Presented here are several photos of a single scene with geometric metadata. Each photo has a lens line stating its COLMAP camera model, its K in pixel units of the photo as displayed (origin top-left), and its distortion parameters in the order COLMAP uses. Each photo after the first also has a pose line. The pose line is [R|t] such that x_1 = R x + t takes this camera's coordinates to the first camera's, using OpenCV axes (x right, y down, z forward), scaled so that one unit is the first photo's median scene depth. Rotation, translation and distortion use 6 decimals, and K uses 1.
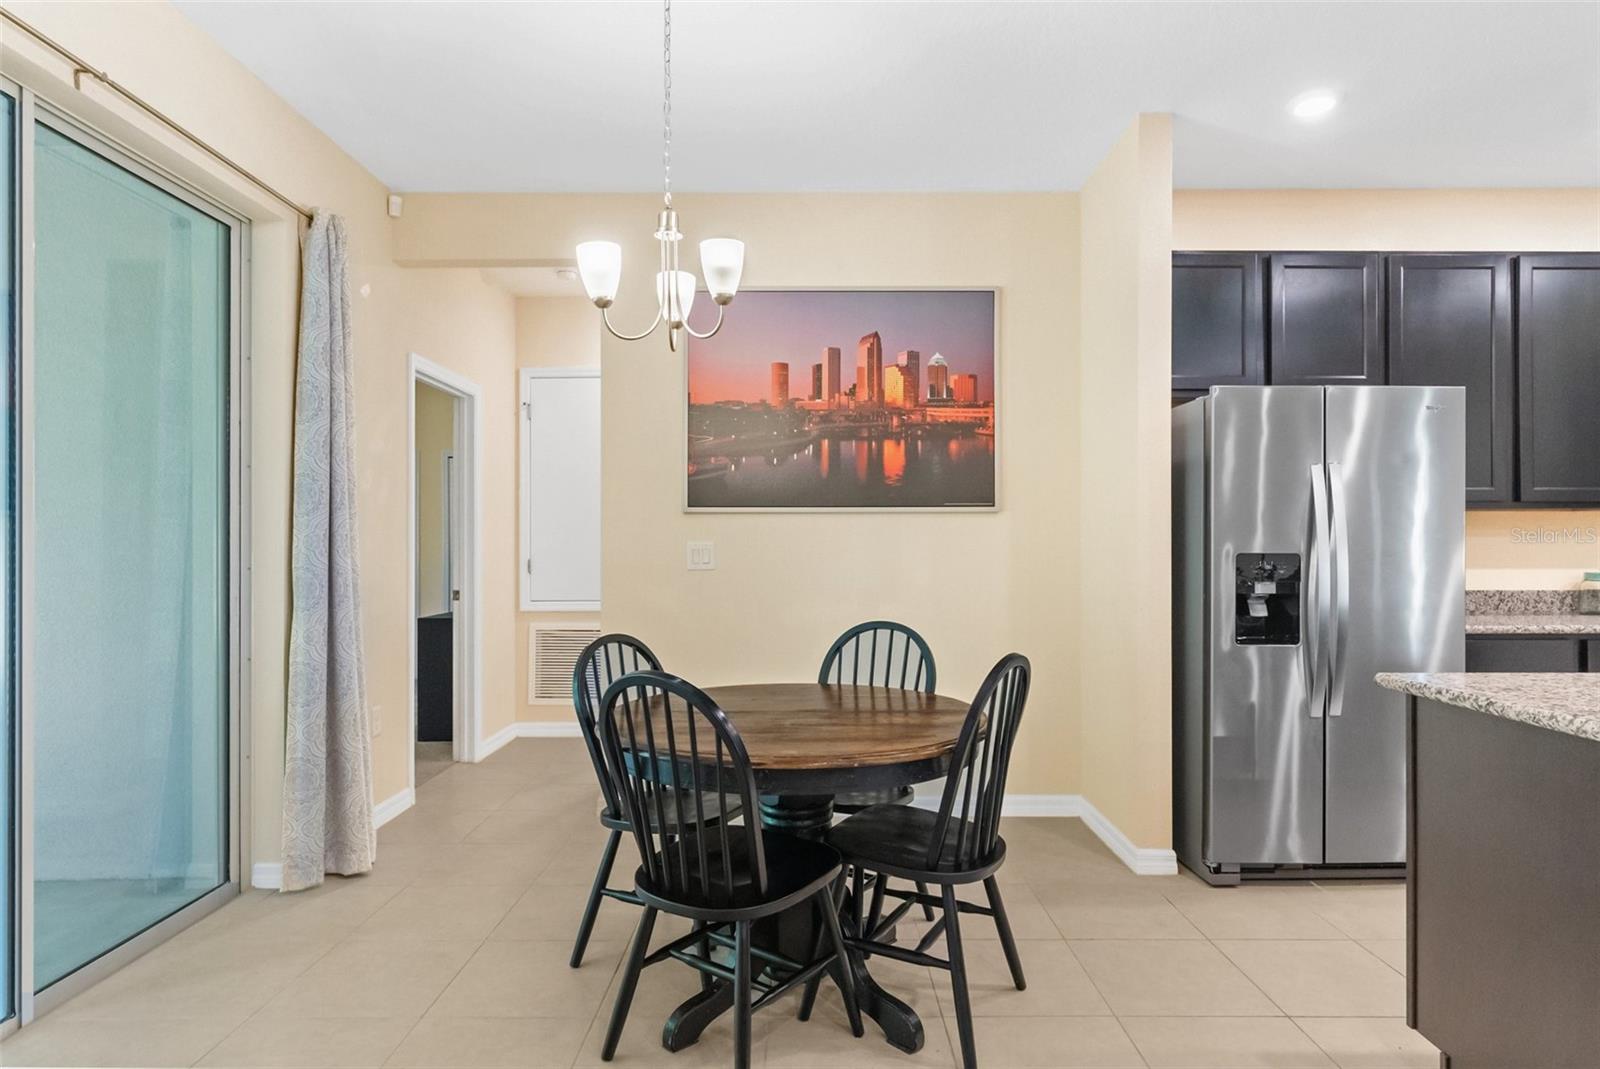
lens RADIAL K [[879.8, 0, 804.0], [0, 879.8, 541.8], [0, 0, 1]] dist [-0.004531, -0.000939]
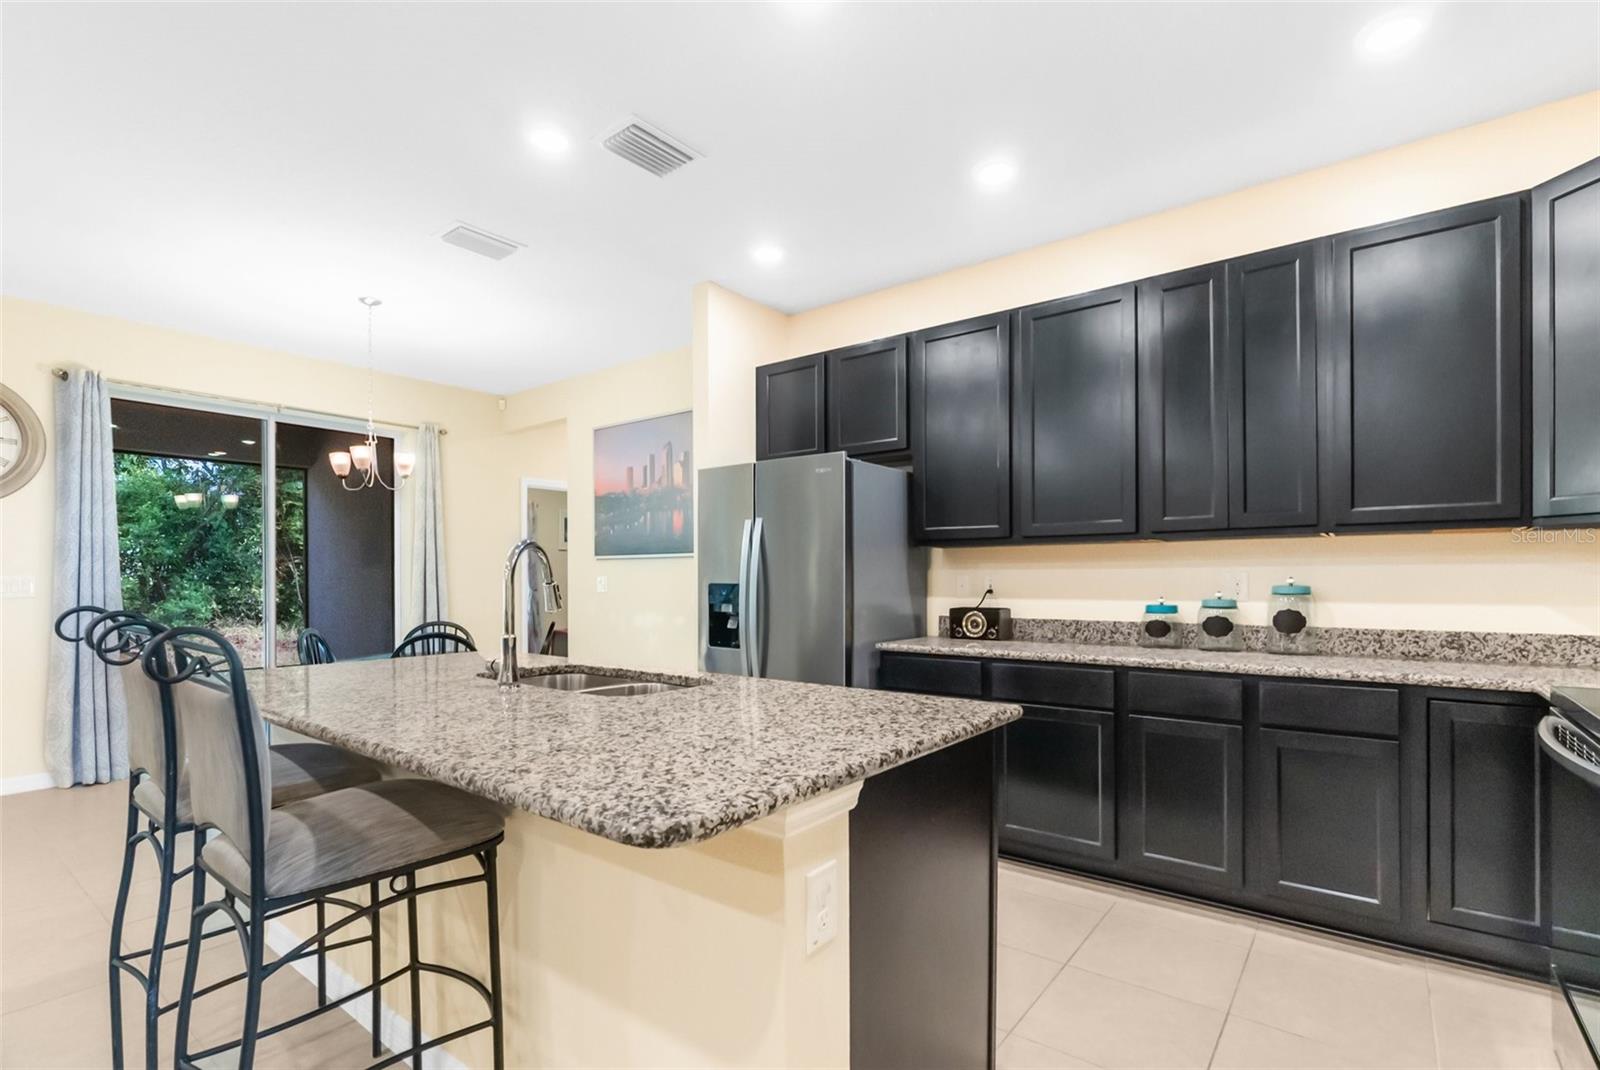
lens RADIAL K [[743.5, 0, 795.7], [0, 743.5, 578.0], [0, 0, 1]] dist [-0.002688, -0.000448]
pose [[0.789184, -0.000939, -0.614156, 1.288656], [0.004447, 0.999981, 0.004186, -0.000157], [0.614141, -0.006035, 0.789173, 0.110284]]
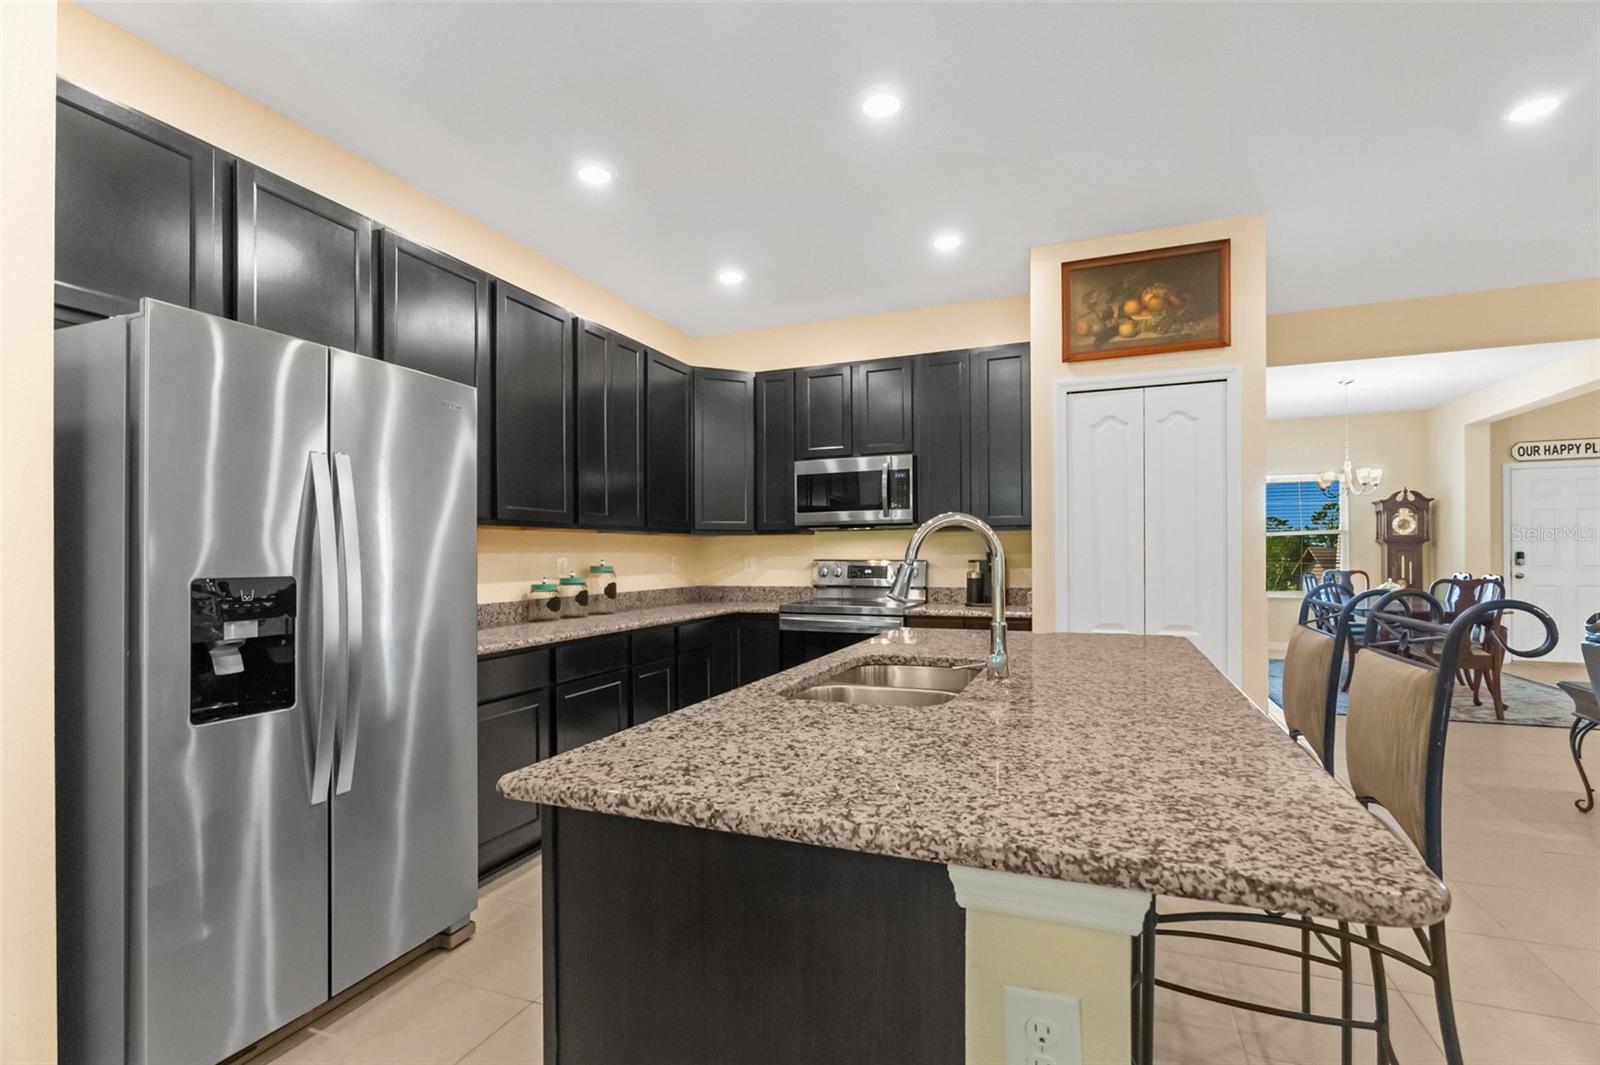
lens RADIAL K [[735.7, 0, 800.0], [0, 735.7, 552.2], [0, 0, 1]] dist [-0.002898, -0.000078]
pose [[0.369950, 0.001619, 0.929050, 0.158480], [0.004675, 0.999983, -0.003605, -0.002195], [-0.929040, 0.005677, 0.369936, 0.383645]]
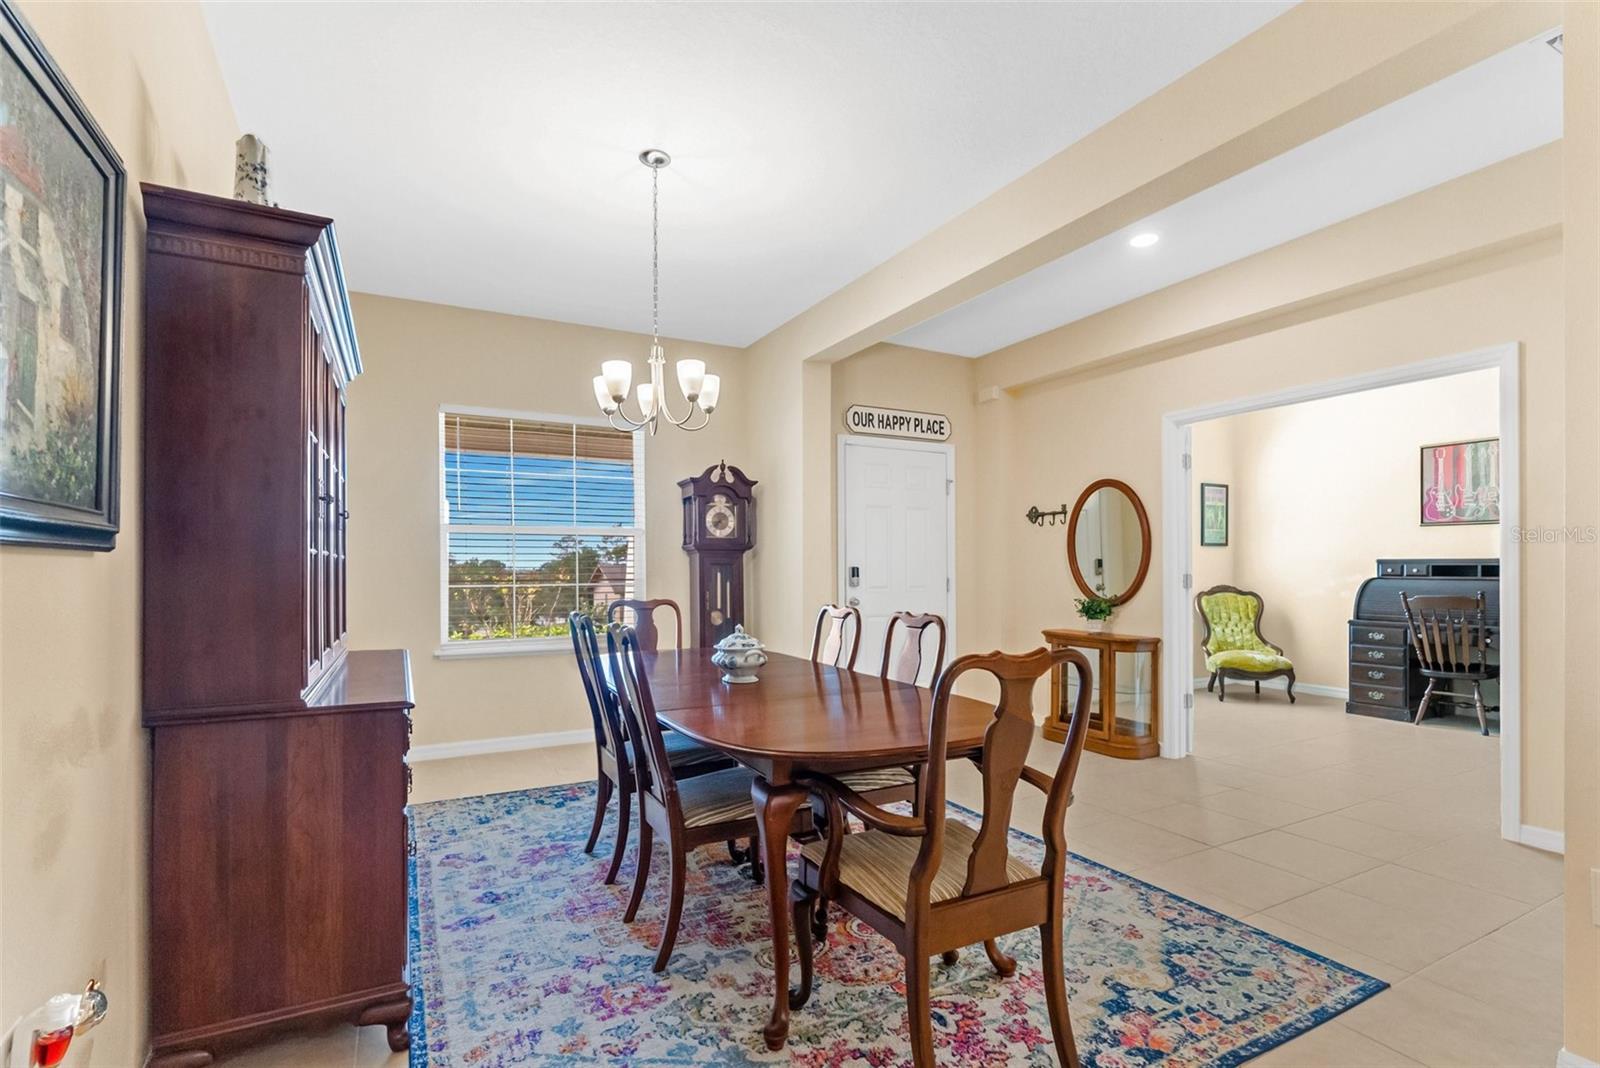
lens RADIAL K [[743.9, 0, 812.8], [0, 743.9, 575.9], [0, 0, 1]] dist [-0.003728, -0.000300]
pose [[-0.485407, -0.005679, 0.874270, 1.826047], [0.001176, 0.999974, 0.007149, 0.007131], [-0.874288, 0.004498, -0.485387, -0.026937]]
